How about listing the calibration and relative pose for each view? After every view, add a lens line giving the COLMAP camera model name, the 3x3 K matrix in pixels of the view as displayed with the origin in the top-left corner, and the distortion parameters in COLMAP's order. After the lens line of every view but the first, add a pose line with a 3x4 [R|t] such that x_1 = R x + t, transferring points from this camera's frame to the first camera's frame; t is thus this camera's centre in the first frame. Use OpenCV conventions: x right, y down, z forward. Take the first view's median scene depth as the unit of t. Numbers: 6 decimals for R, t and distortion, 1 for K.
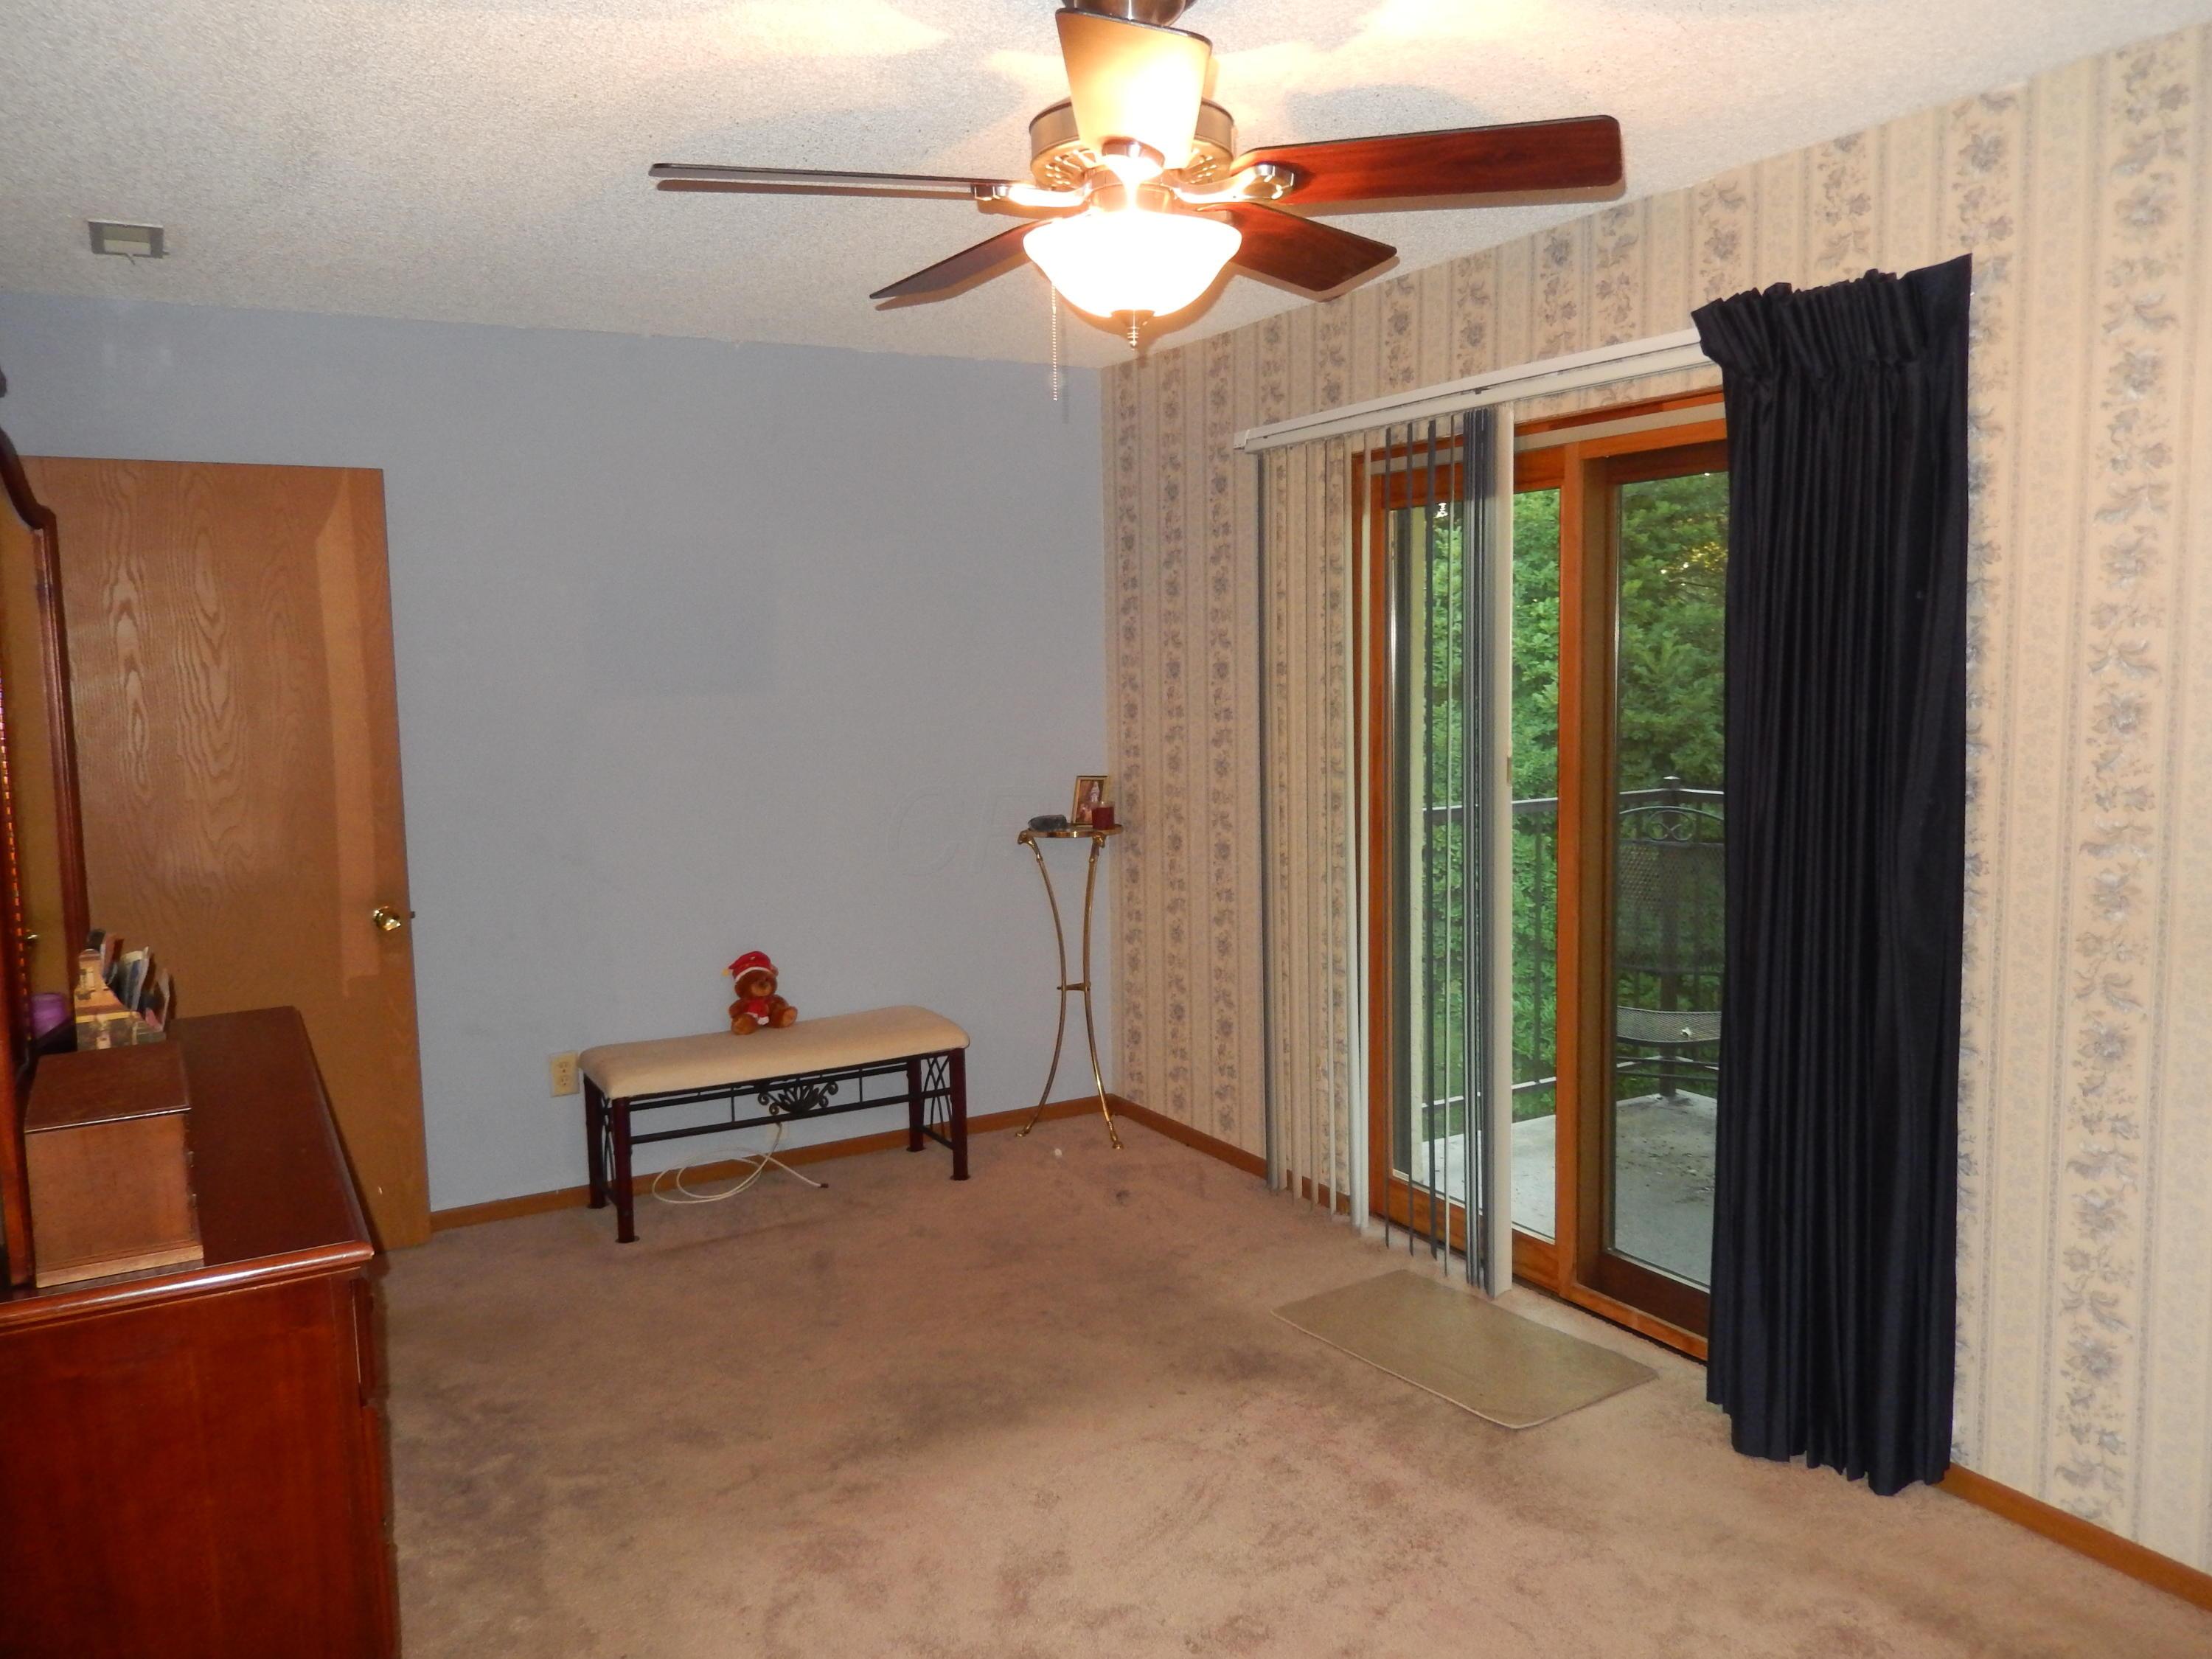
lens RADIAL K [[1659.7, 0, 1115.9], [0, 1659.7, 820.4], [0, 0, 1]] dist [-0.002310, -0.000520]
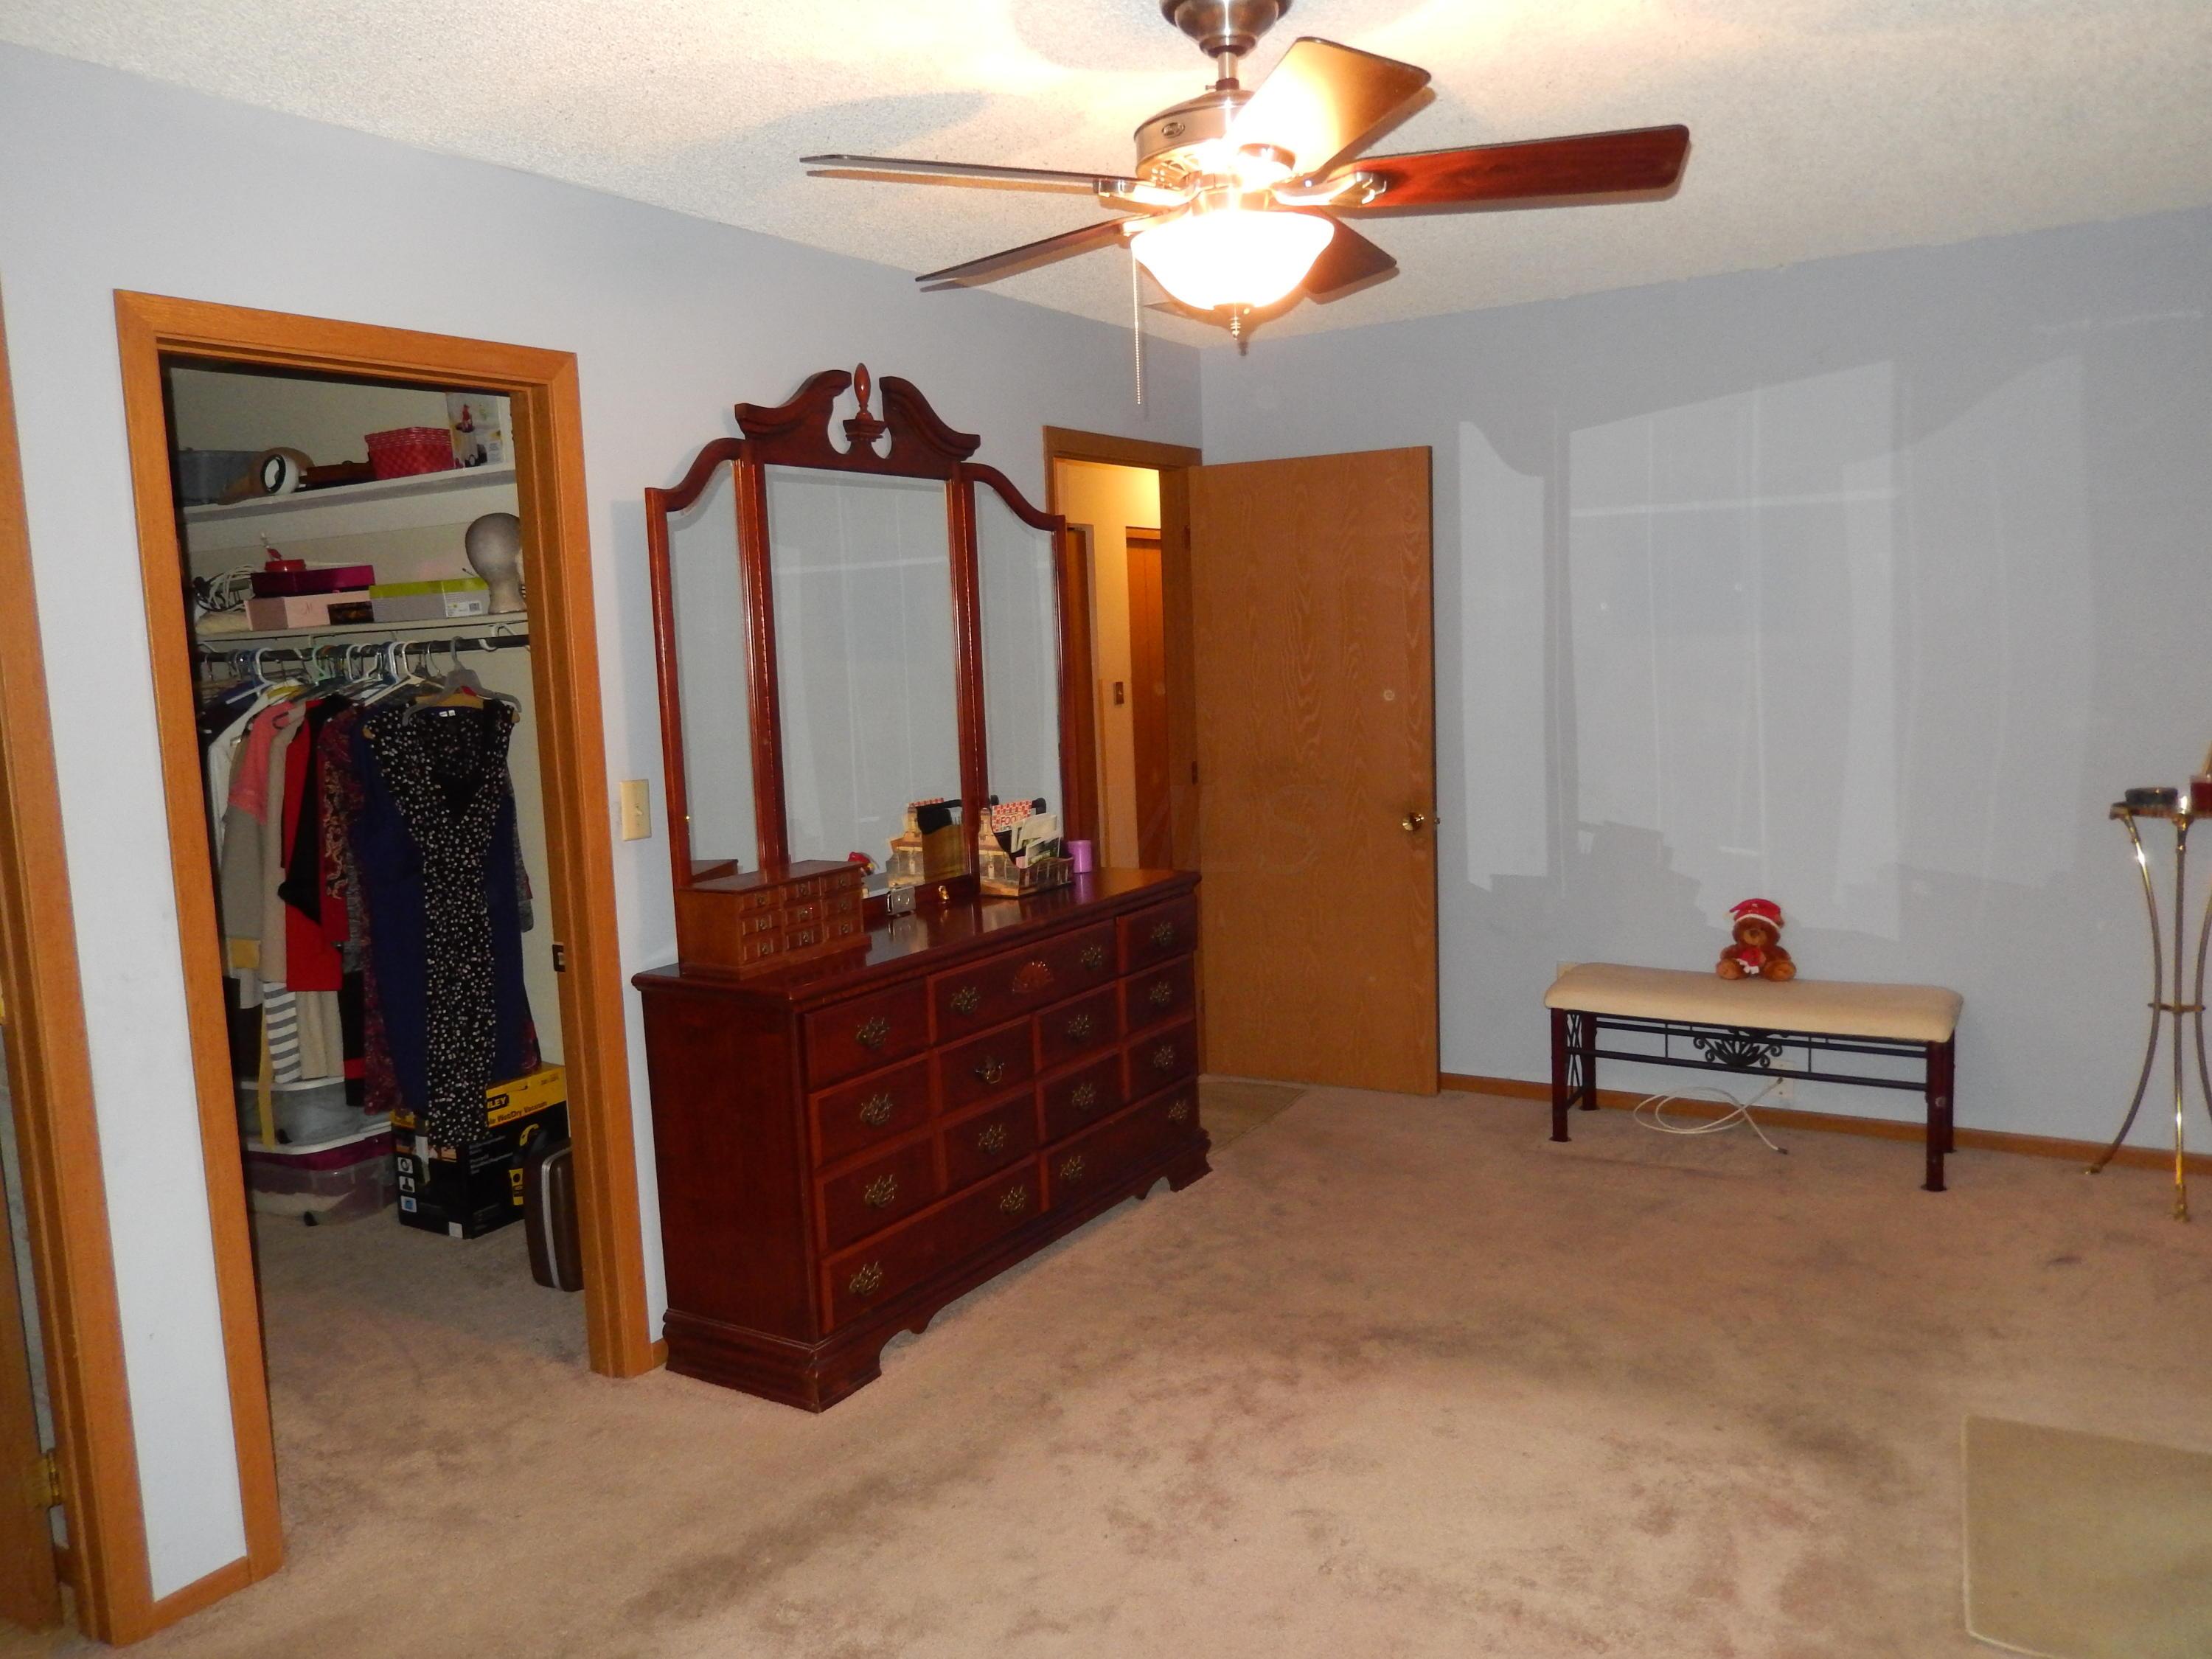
lens RADIAL K [[1659.7, 0, 1115.9], [0, 1659.7, 820.4], [0, 0, 1]] dist [-0.002310, -0.000520]
pose [[0.482394, 0.102972, -0.869881, 0.472166], [-0.057995, 0.994642, 0.085579, -0.030418], [0.874032, 0.009166, 0.485782, 0.206104]]
